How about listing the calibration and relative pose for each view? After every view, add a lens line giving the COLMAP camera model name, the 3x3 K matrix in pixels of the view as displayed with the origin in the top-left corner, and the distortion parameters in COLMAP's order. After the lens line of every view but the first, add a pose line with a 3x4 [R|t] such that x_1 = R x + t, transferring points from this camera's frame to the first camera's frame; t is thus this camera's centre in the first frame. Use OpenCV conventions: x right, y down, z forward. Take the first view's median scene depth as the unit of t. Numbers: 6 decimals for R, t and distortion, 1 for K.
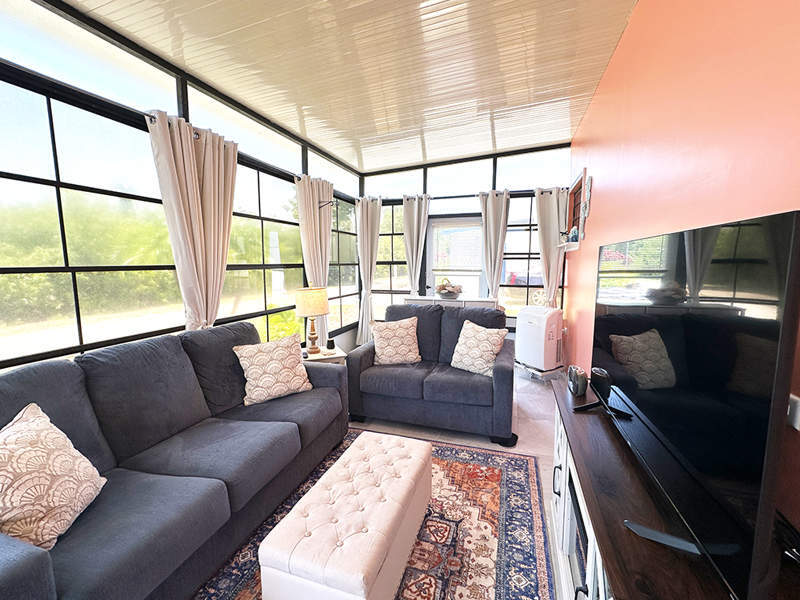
lens RADIAL K [[340.8, 0, 400.0], [0, 340.8, 300.0], [0, 0, 1]] dist [0.001324, 0.000292]
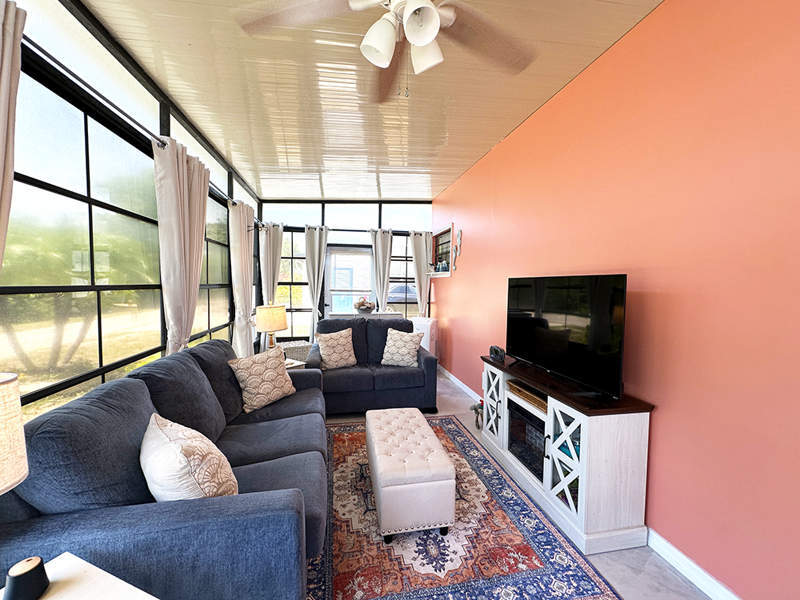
lens RADIAL K [[322.8, 0, 400.0], [0, 322.8, 300.0], [0, 0, 1]] dist [-0.000475, -0.000111]
pose [[0.875348, -0.011556, 0.483356, -0.313121], [0.040314, 0.997978, -0.049148, 0.011247], [-0.481810, 0.062508, 0.874043, -0.097879]]
